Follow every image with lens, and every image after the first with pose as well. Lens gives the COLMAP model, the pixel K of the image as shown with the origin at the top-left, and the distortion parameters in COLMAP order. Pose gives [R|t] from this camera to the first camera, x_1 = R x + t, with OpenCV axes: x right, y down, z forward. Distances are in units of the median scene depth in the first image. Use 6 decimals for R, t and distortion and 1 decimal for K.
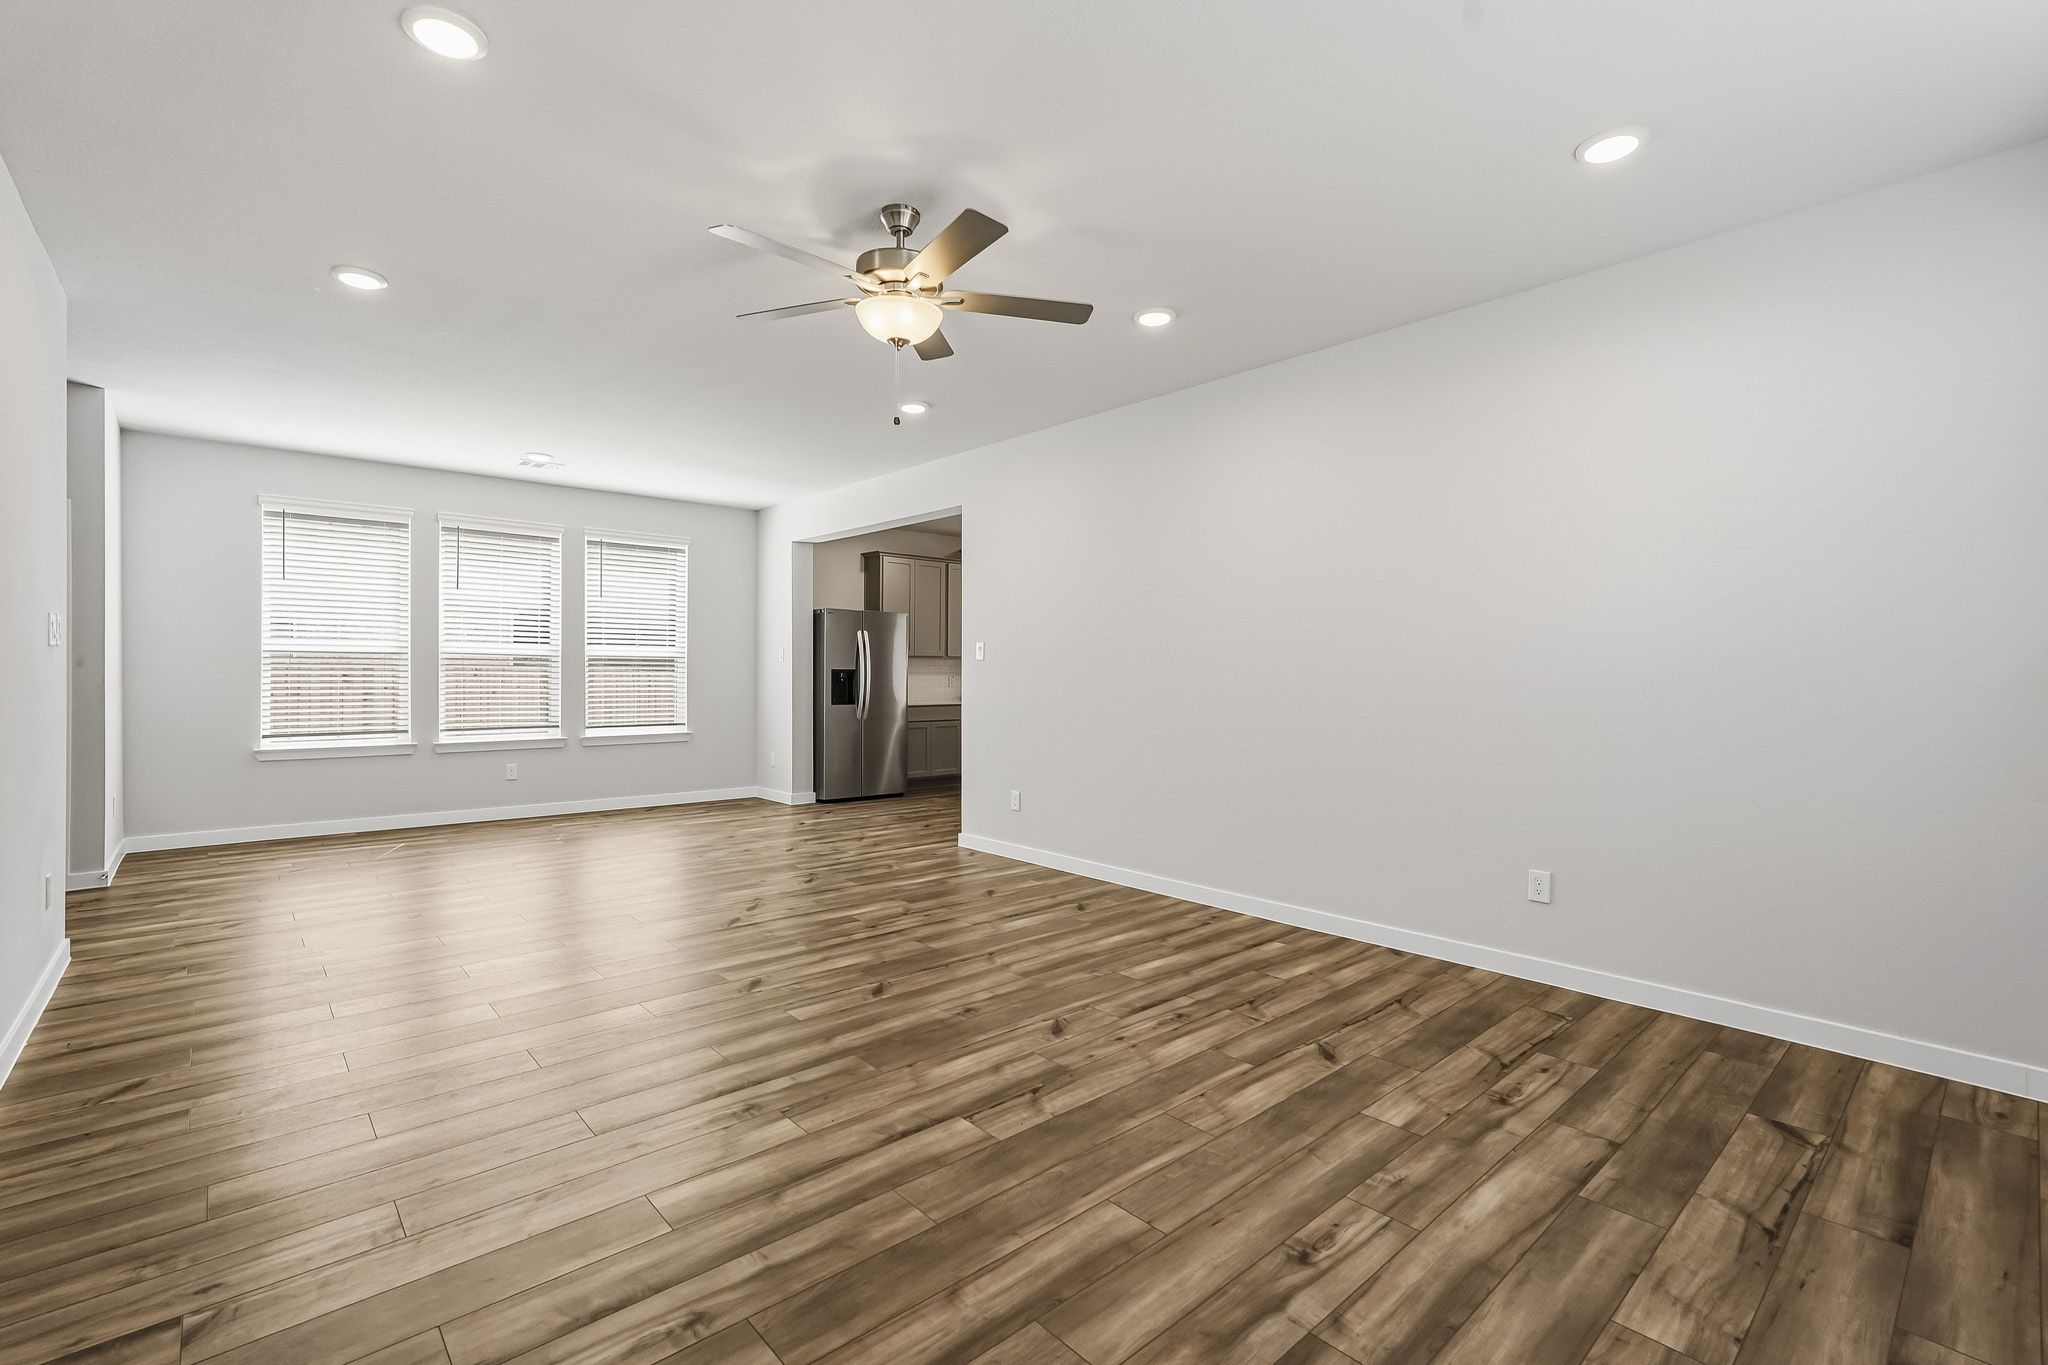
lens RADIAL K [[901.0, 0, 1035.0], [0, 901.0, 682.1], [0, 0, 1]] dist [-0.014855, 0.004329]
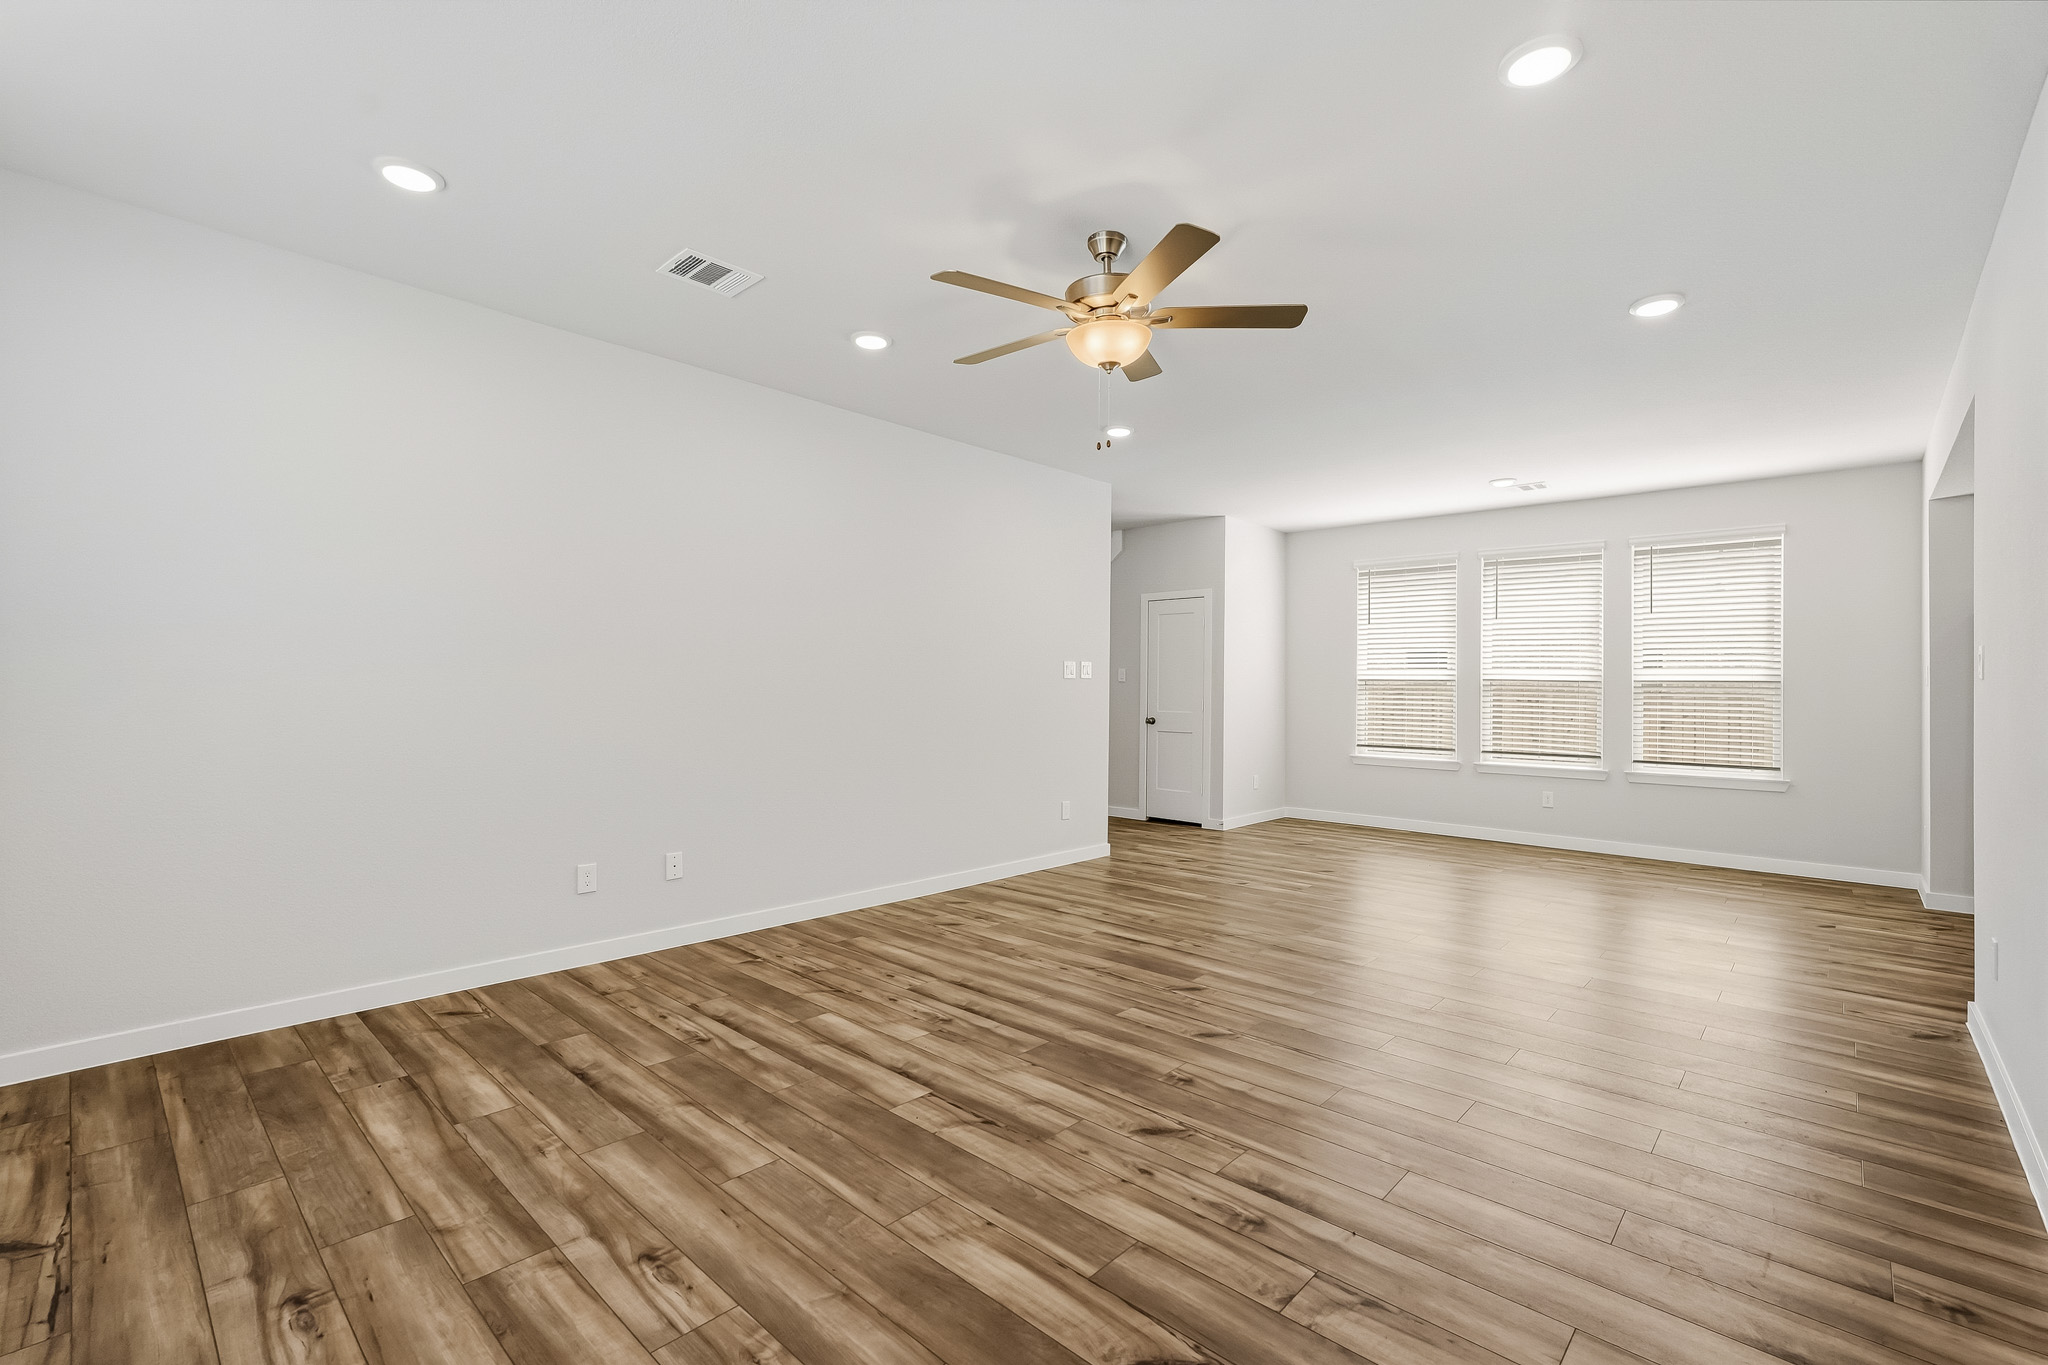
lens RADIAL K [[901.0, 0, 1018.0], [0, 901.0, 685.2], [0, 0, 1]] dist [-0.014855, 0.004329]
pose [[0.081977, -0.012095, -0.996561, 0.927964], [-0.019414, 0.999717, -0.013731, -0.001390], [0.996445, 0.020473, 0.081719, 0.903812]]
